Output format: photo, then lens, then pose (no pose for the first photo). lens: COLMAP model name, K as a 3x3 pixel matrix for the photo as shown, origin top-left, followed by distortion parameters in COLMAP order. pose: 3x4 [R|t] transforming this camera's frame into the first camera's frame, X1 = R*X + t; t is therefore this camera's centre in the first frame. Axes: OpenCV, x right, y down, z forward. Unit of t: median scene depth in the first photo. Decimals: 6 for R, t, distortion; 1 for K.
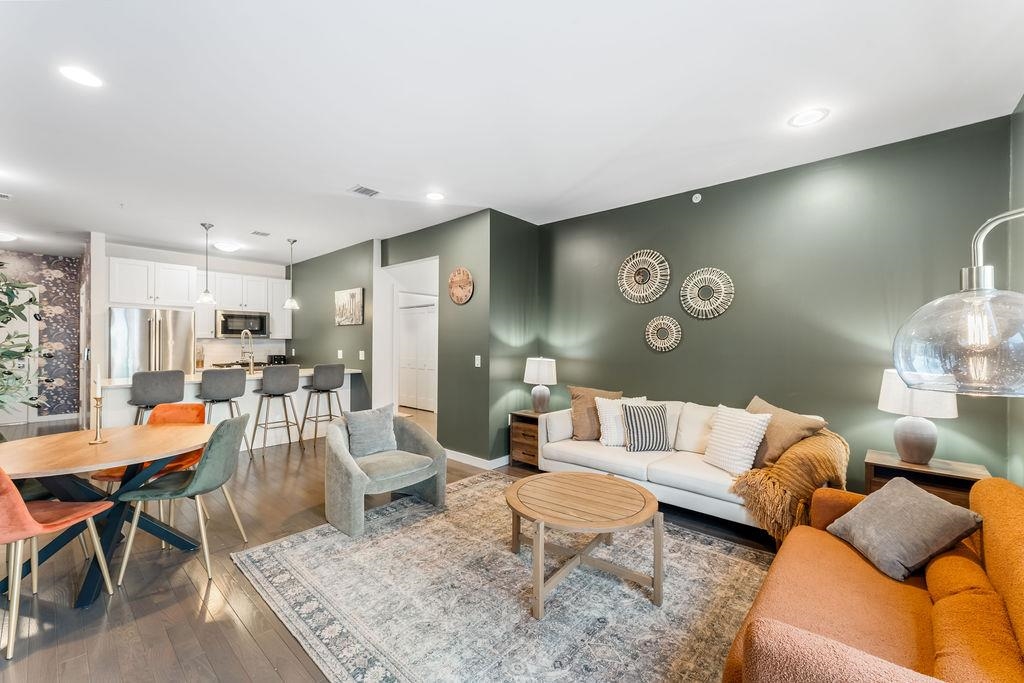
lens RADIAL K [[410.6, 0, 513.7], [0, 410.6, 343.5], [0, 0, 1]] dist [-0.008577, 0.001797]
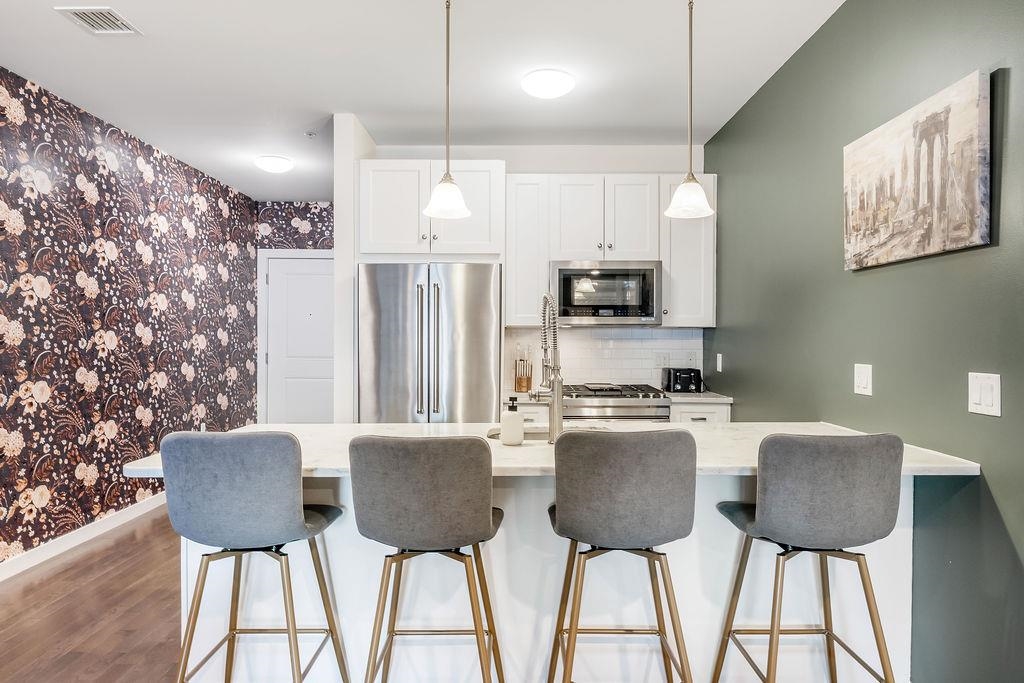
lens RADIAL K [[628.6, 0, 512.0], [0, 628.6, 345.6], [0, 0, 1]] dist [-0.005480, -0.001882]
pose [[0.653645, 0.006331, -0.756775, -0.354721], [-0.000715, 0.999970, 0.007747, 0.002412], [0.756801, -0.004523, 0.653630, 0.754489]]
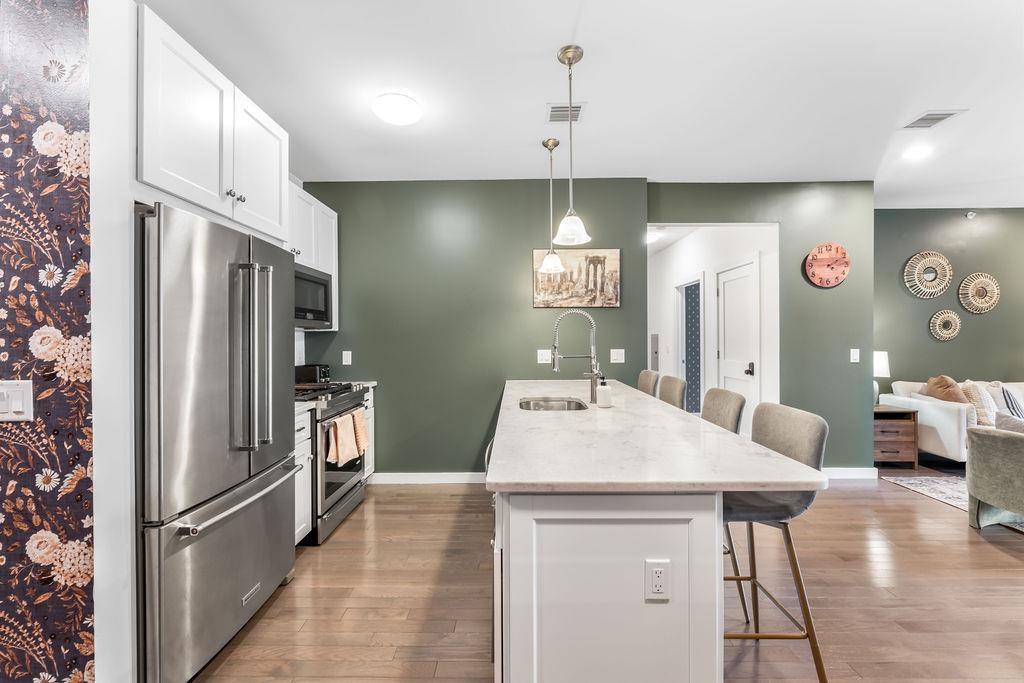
lens RADIAL K [[410.6, 0, 504.8], [0, 410.6, 340.5], [0, 0, 1]] dist [-0.008577, 0.001797]
pose [[0.769699, -0.010402, 0.638322, -1.141974], [0.010309, 0.999939, 0.003864, 0.001022], [-0.638323, 0.003606, 0.769760, 0.769996]]
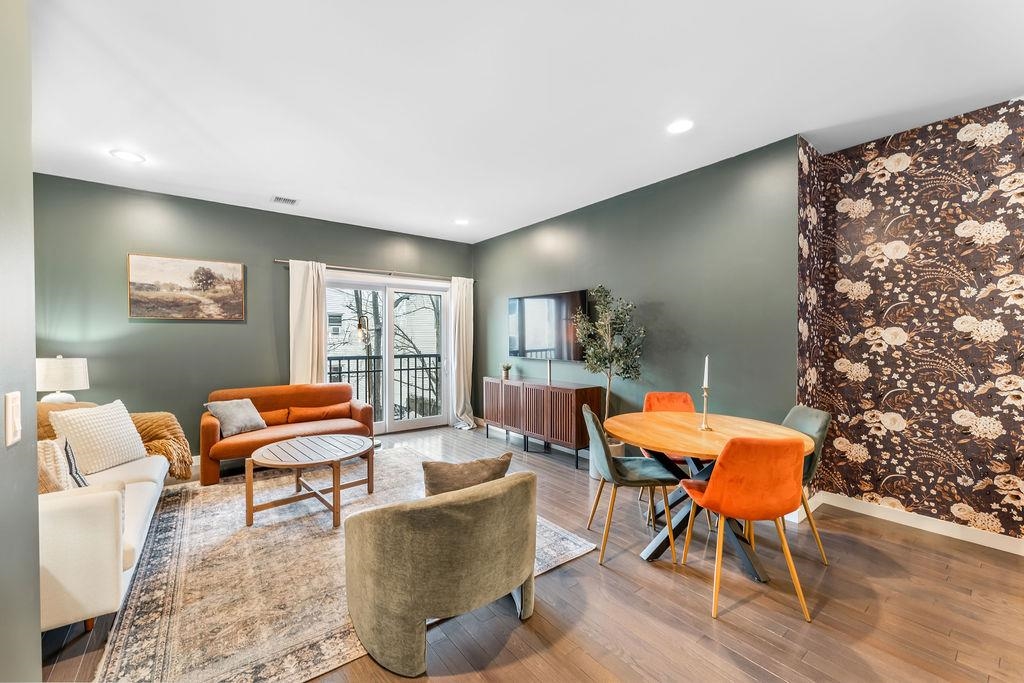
lens RADIAL K [[410.6, 0, 513.4], [0, 410.6, 344.9], [0, 0, 1]] dist [-0.008577, 0.001797]
pose [[-0.981559, -0.004758, 0.191099, -0.373700], [-0.001163, 0.999820, 0.018922, -0.000127], [-0.191154, 0.018350, -0.981388, 1.107128]]
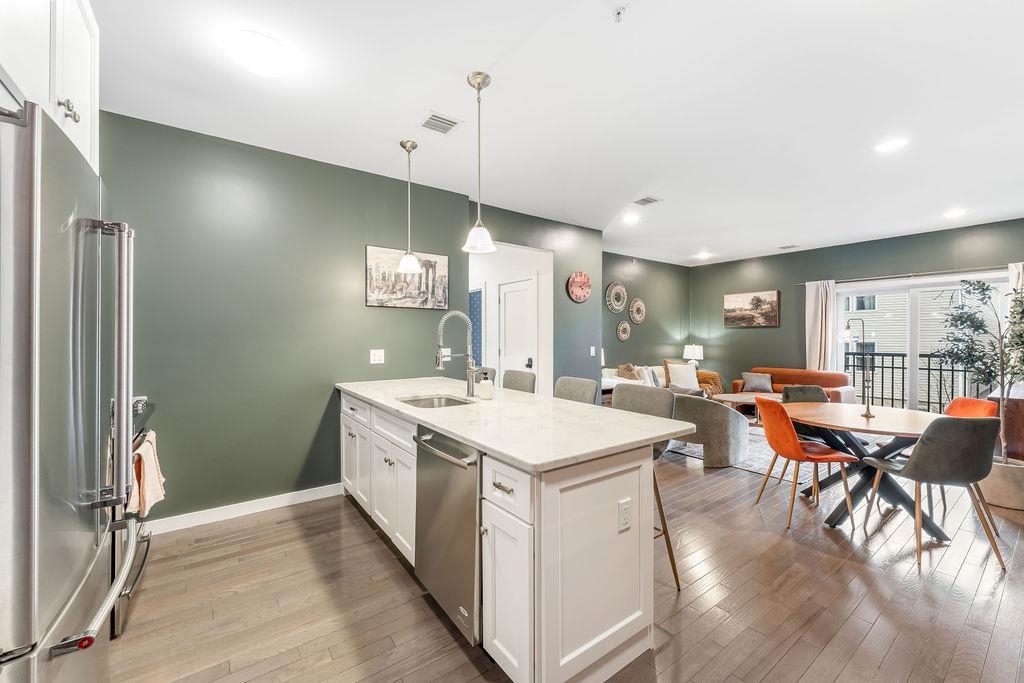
lens RADIAL K [[410.6, 0, 507.3], [0, 410.6, 340.6], [0, 0, 1]] dist [-0.008577, 0.001797]
pose [[0.228261, -0.010910, 0.973539, -1.273550], [0.002390, 0.999940, 0.010646, -0.002180], [-0.973597, -0.000103, 0.228274, 0.921067]]
